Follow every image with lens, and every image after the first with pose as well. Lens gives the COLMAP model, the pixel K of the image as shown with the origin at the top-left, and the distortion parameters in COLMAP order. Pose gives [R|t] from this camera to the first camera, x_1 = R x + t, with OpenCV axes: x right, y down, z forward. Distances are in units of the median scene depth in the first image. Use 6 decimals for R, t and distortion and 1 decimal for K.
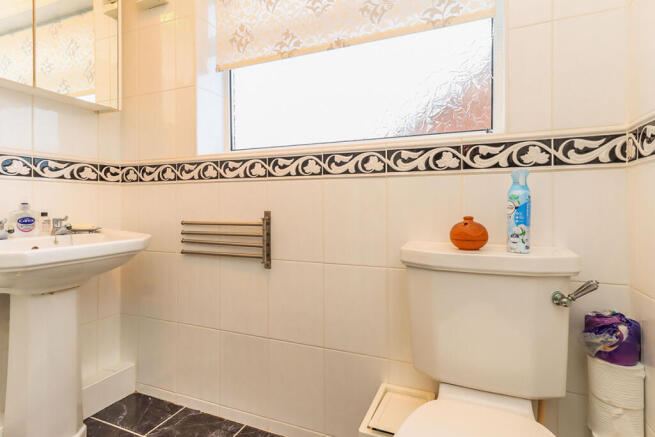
lens RADIAL K [[326.2, 0, 336.3], [0, 326.2, 212.1], [0, 0, 1]] dist [0.016593, 0.002805]
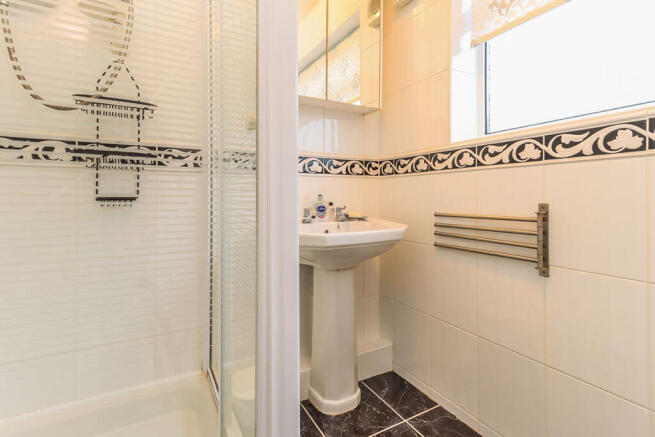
lens RADIAL K [[326.2, 0, 324.7], [0, 326.2, 214.5], [0, 0, 1]] dist [0.016593, 0.002805]
pose [[0.764304, 0.033551, -0.643982, -0.105798], [-0.011368, 0.999191, 0.038564, -0.001101], [0.644755, -0.022154, 0.764068, 0.054112]]
